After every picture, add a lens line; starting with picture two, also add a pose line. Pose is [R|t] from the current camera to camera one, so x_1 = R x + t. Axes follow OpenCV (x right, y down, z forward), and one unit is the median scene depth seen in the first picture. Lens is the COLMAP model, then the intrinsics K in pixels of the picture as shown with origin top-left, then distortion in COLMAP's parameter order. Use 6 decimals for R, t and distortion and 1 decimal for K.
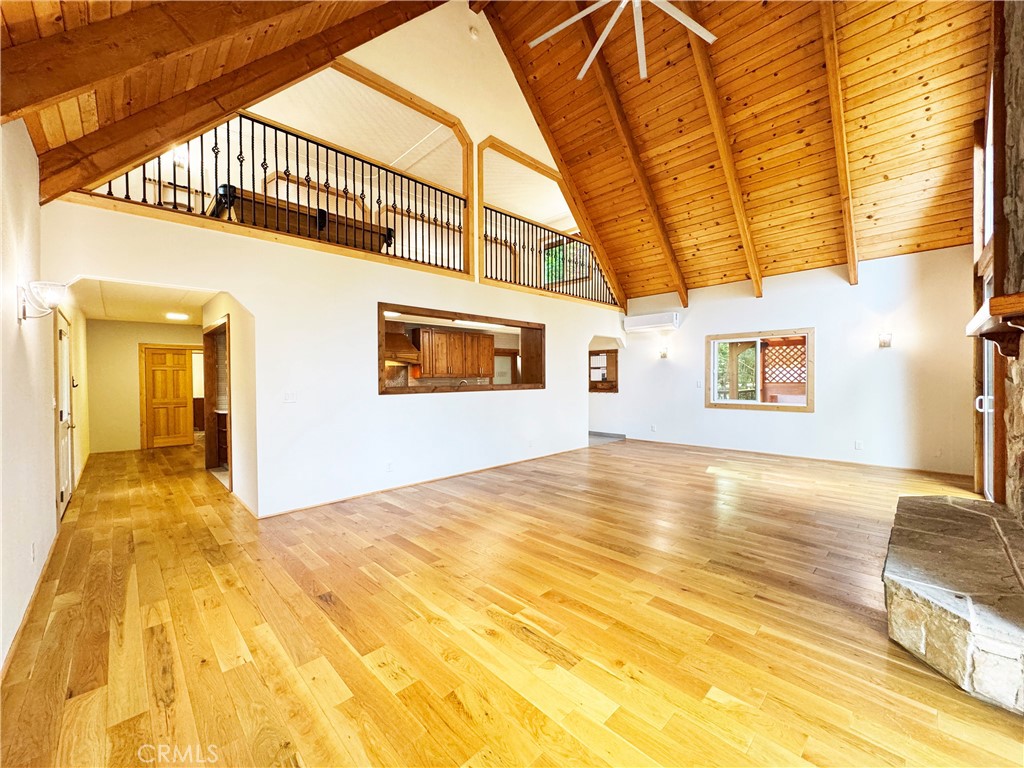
lens RADIAL K [[406.3, 0, 513.8], [0, 406.3, 382.8], [0, 0, 1]] dist [-0.002024, 0.000152]
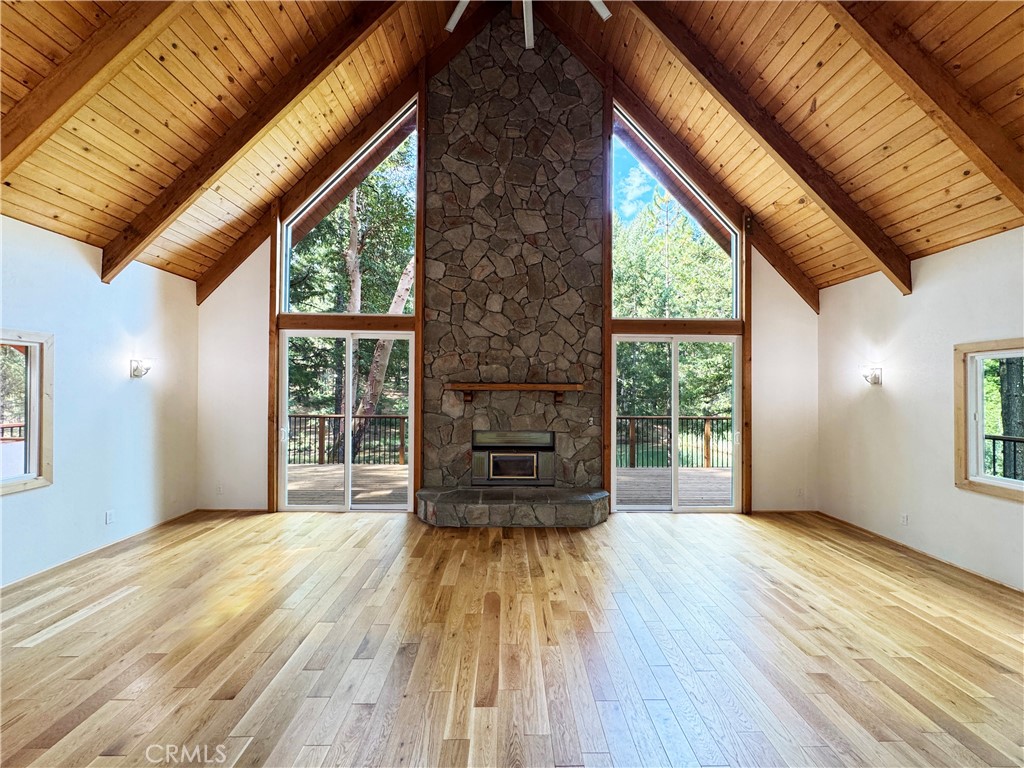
lens RADIAL K [[406.3, 0, 511.3], [0, 406.3, 386.8], [0, 0, 1]] dist [-0.002024, 0.000152]
pose [[-0.721598, 0.009712, 0.692244, -0.132088], [0.009395, 0.999947, -0.004236, -0.061516], [-0.692249, 0.003447, -0.721651, 1.085671]]
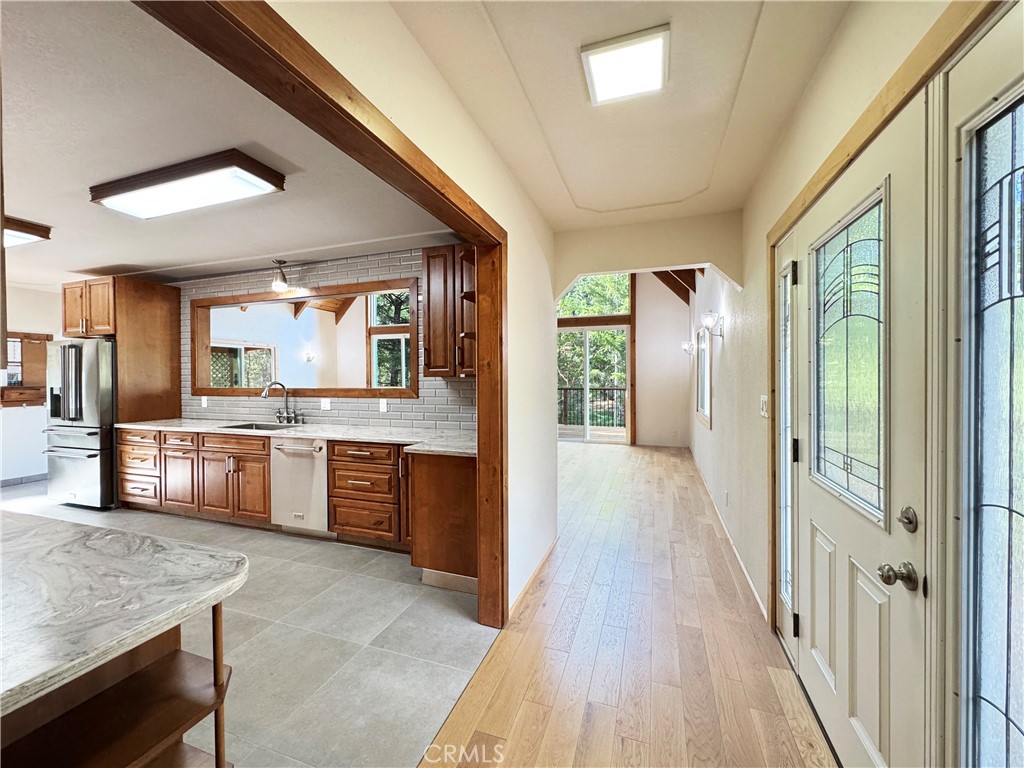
lens RADIAL K [[406.3, 0, 511.4], [0, 406.3, 379.4], [0, 0, 1]] dist [-0.002024, 0.000152]
pose [[-0.443343, 0.005074, 0.896338, -0.945088], [0.019881, 0.999794, 0.004174, -0.006286], [-0.896132, 0.019671, -0.443352, 1.017341]]
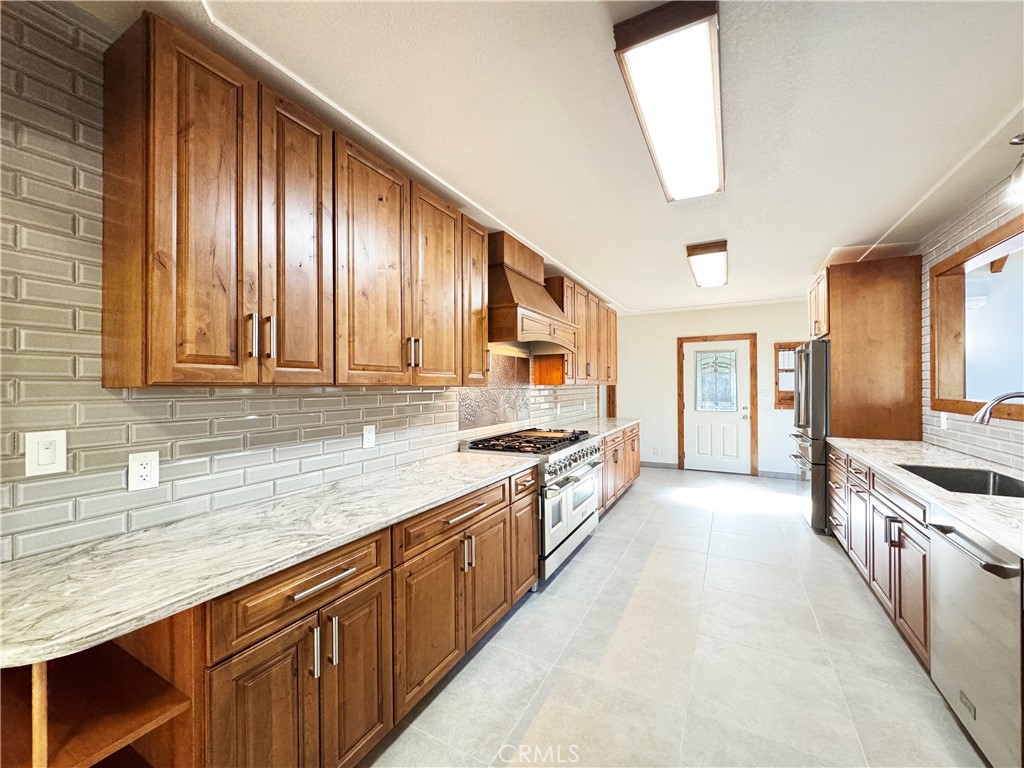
lens RADIAL K [[406.3, 0, 515.3], [0, 406.3, 384.5], [0, 0, 1]] dist [-0.002024, 0.000152]
pose [[0.954979, 0.003194, 0.296655, -0.629884], [0.000853, 0.999908, -0.013511, -0.010603], [-0.296671, 0.013156, 0.954889, 0.874046]]
